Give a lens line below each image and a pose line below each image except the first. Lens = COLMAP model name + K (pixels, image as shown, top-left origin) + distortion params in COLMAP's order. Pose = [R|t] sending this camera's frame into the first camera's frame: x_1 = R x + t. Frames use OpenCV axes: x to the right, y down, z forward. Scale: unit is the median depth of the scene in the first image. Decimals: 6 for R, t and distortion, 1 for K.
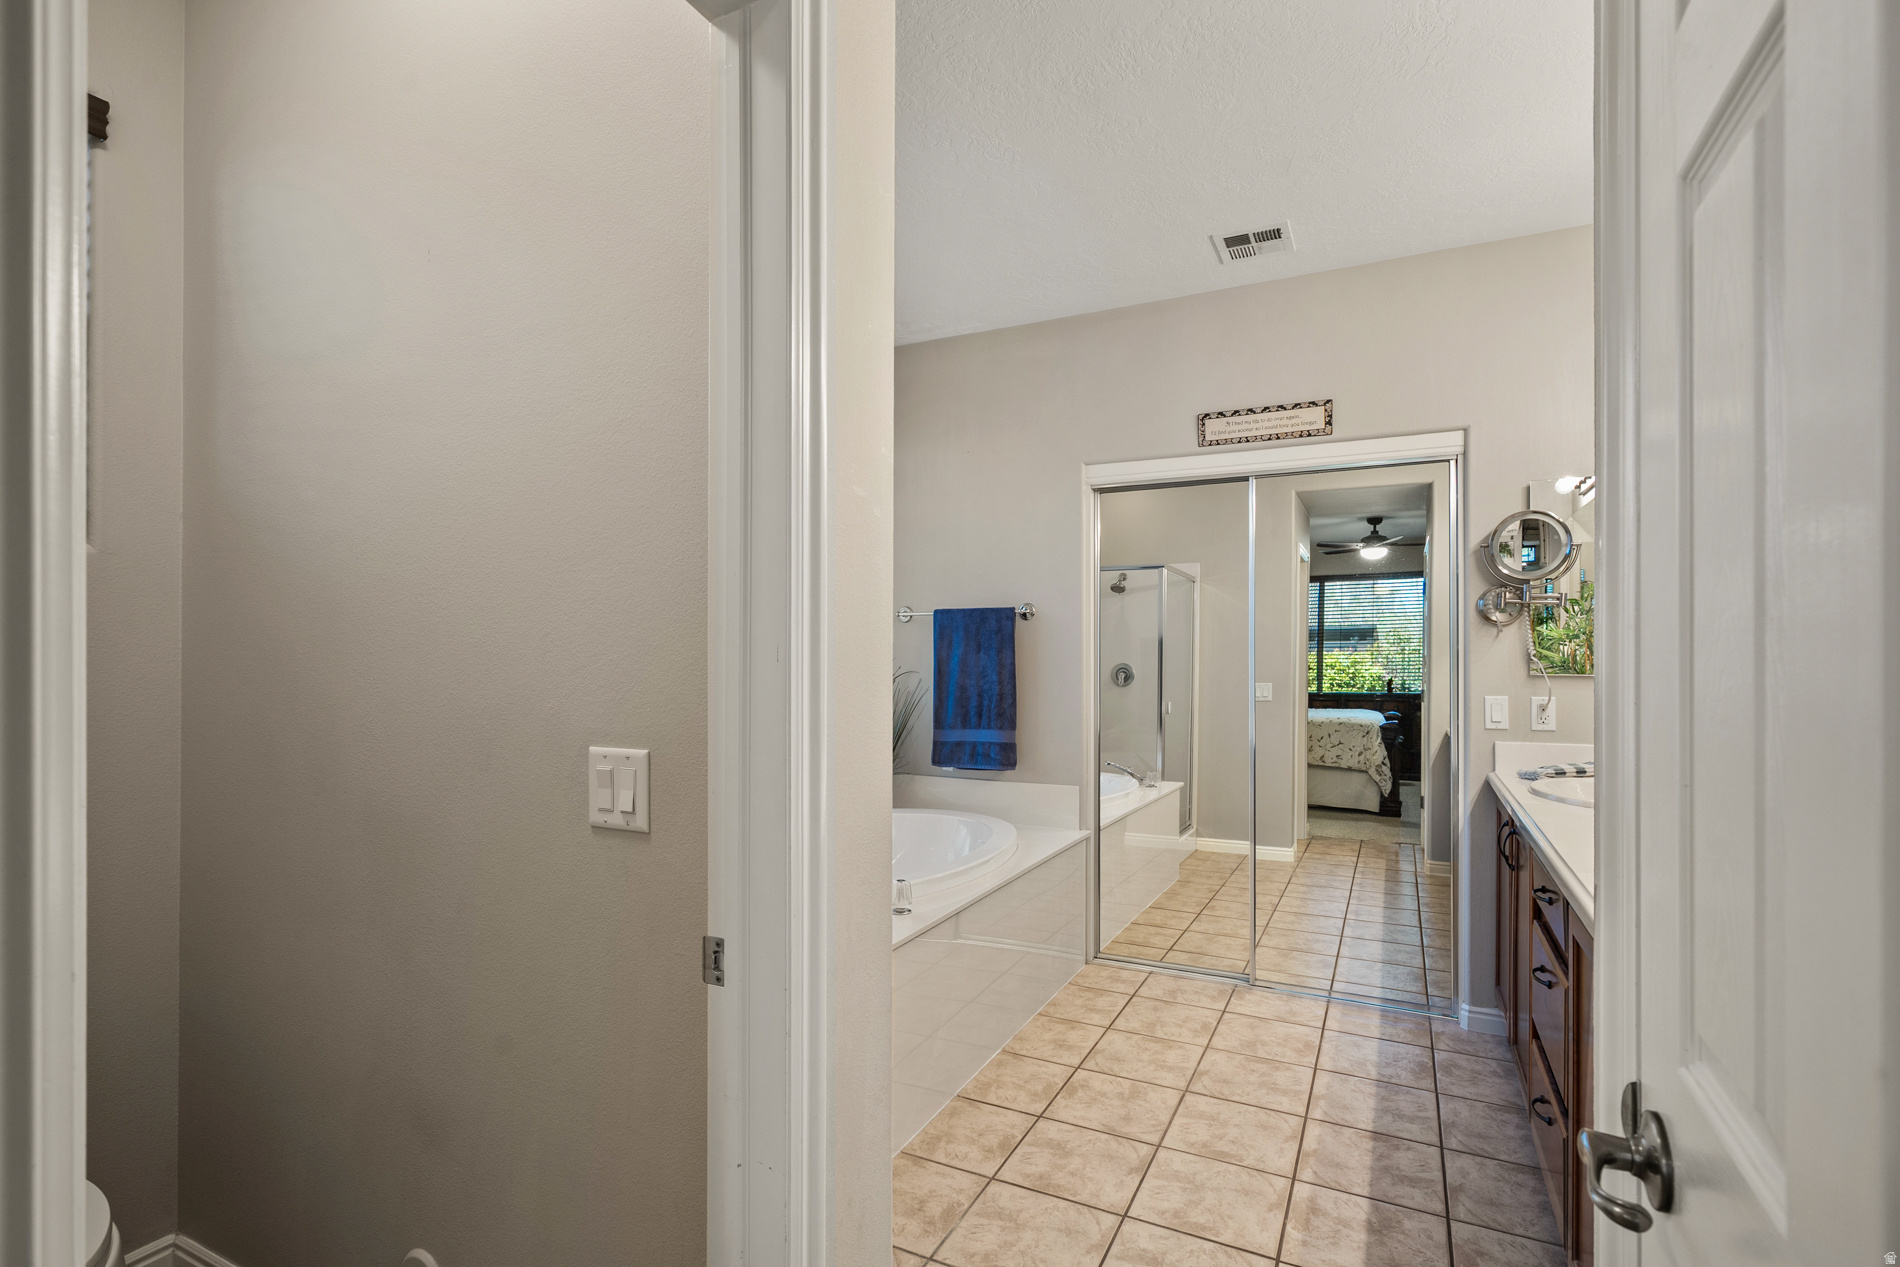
lens RADIAL K [[901.2, 0, 948.8], [0, 901.2, 640.2], [0, 0, 1]] dist [0.001791, 0.000166]
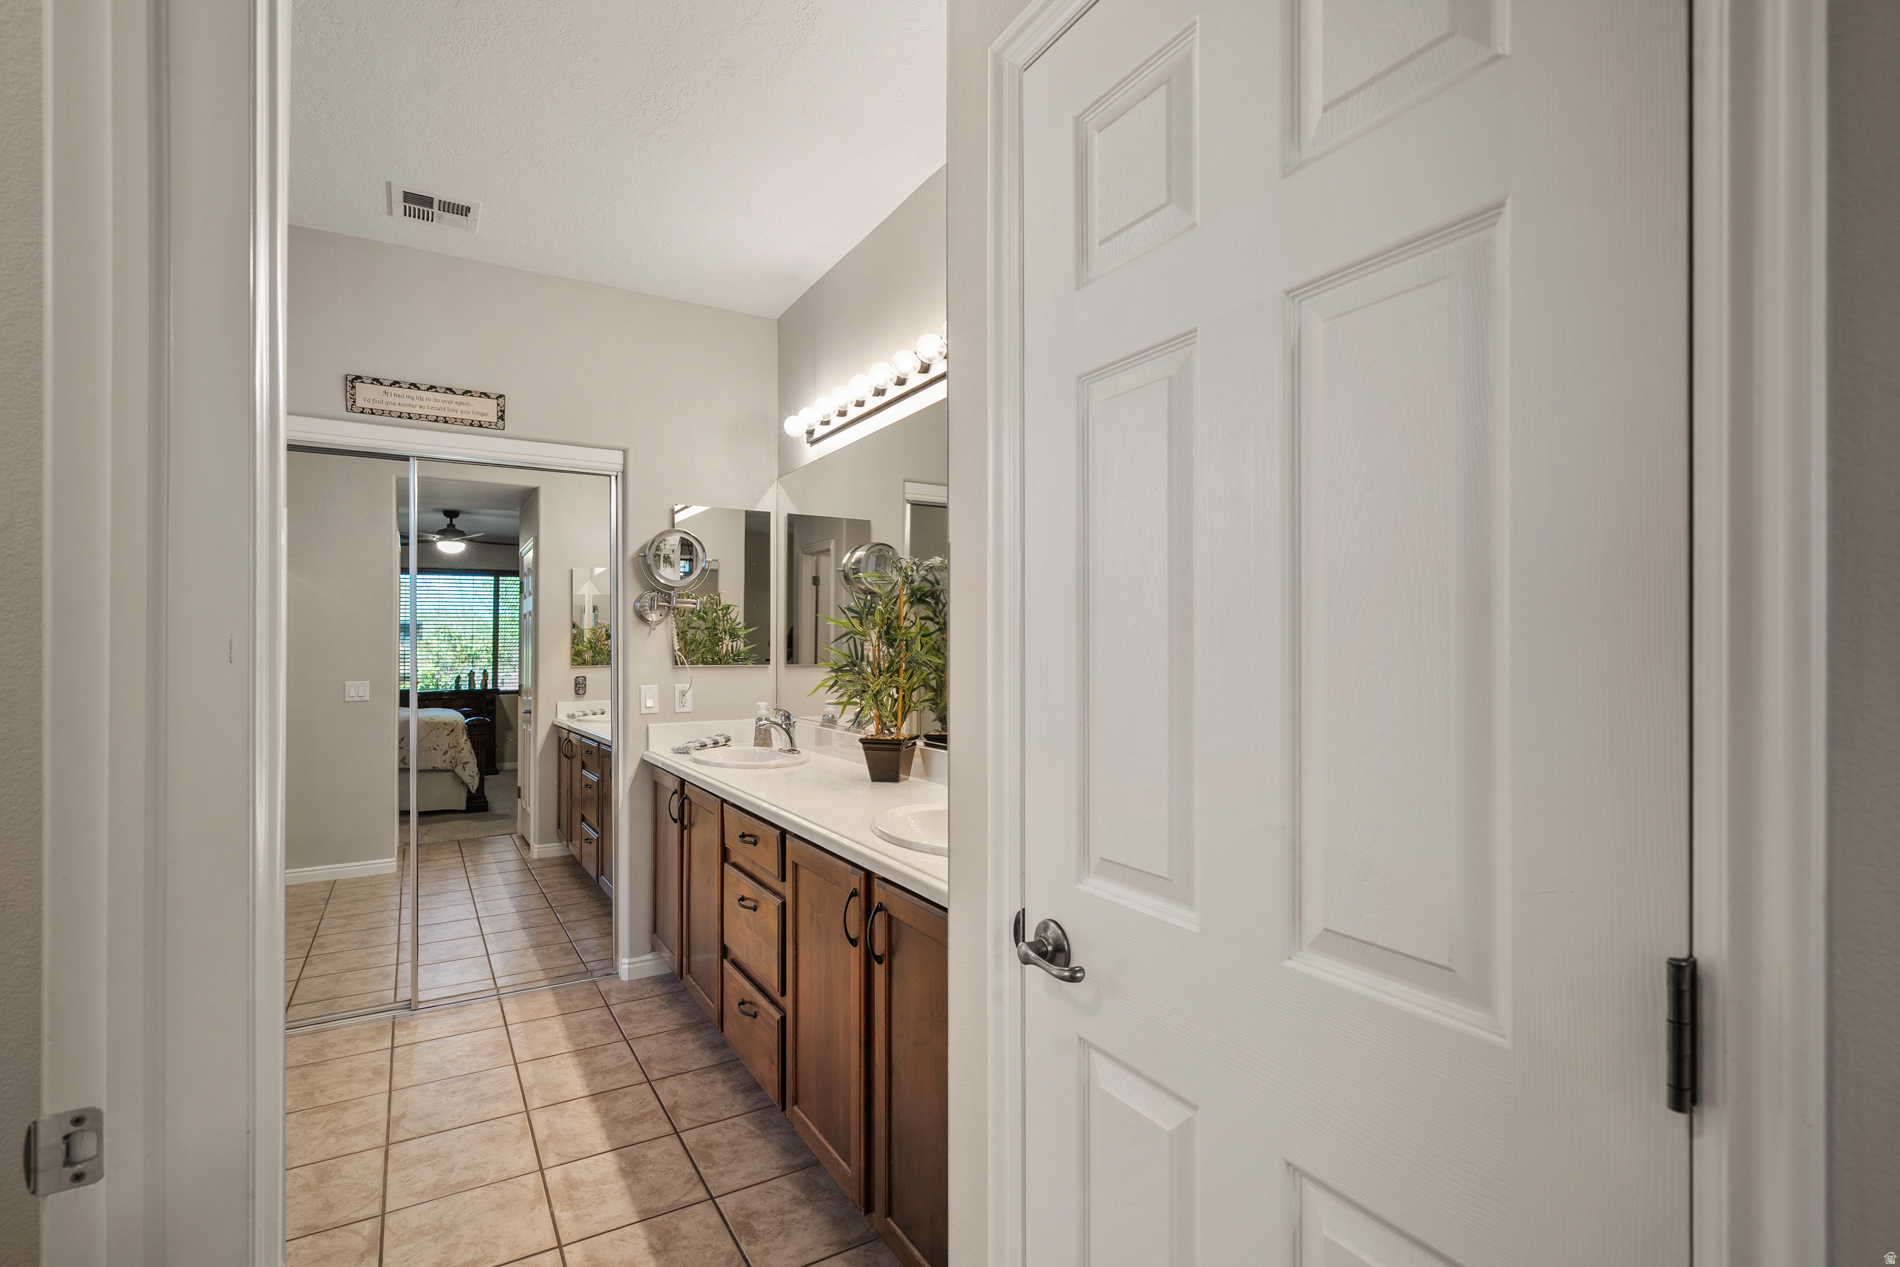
lens RADIAL K [[891.2, 0, 950.0], [0, 891.2, 633.5], [0, 0, 1]] dist [0.002012, 0.000821]
pose [[0.536711, 0.011189, 0.843692, -0.158381], [-0.008780, 0.999932, -0.007676, 0.000730], [-0.843721, -0.003287, 0.536772, 0.057261]]
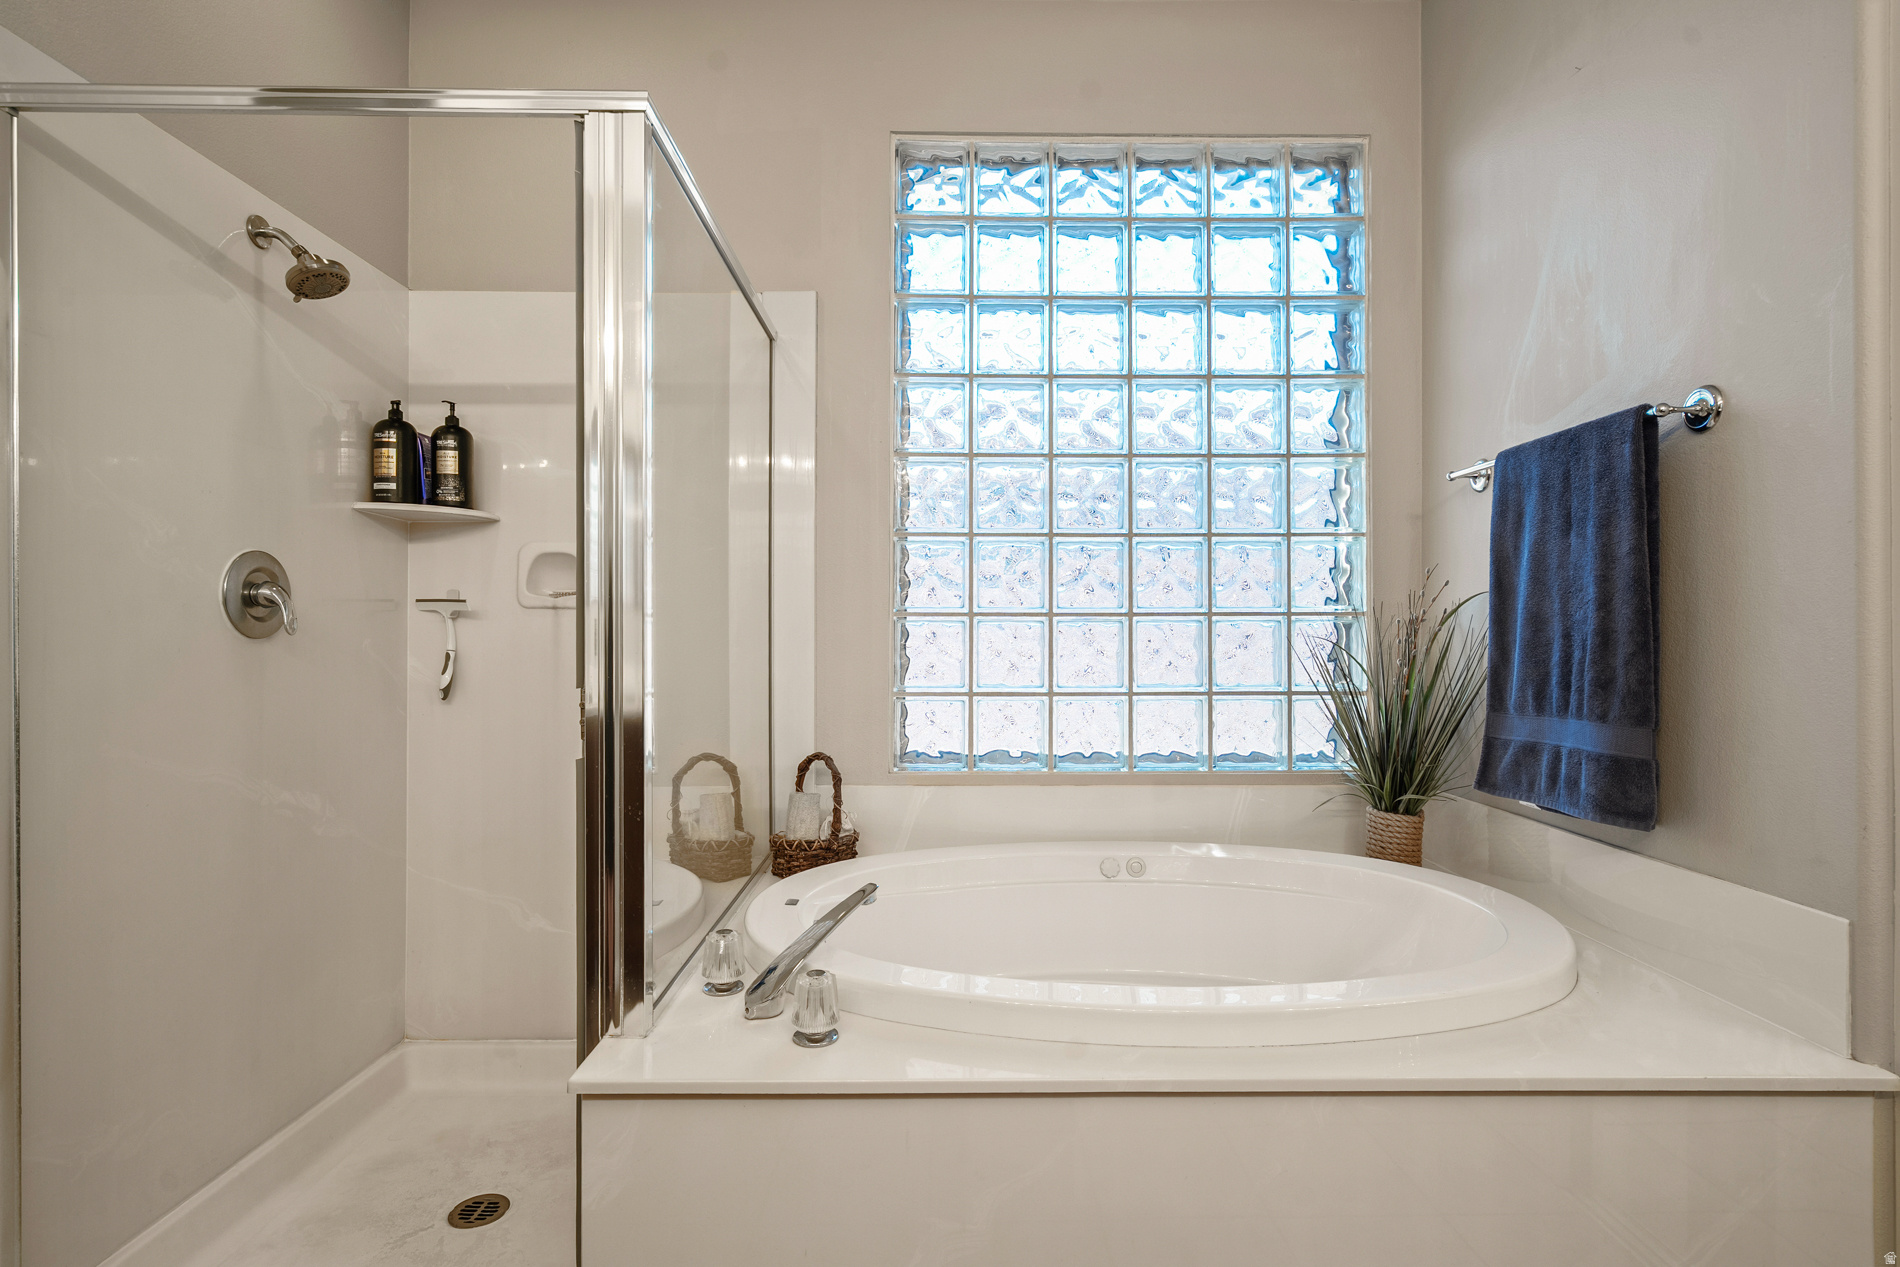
lens RADIAL K [[933.1, 0, 947.9], [0, 933.1, 630.2], [0, 0, 1]] dist [0.001482, 0.000236]
pose [[0.459109, -0.002698, -0.888376, 0.366327], [0.006273, 0.999980, 0.000205, 0.072746], [0.888358, -0.005667, 0.459117, 0.709744]]
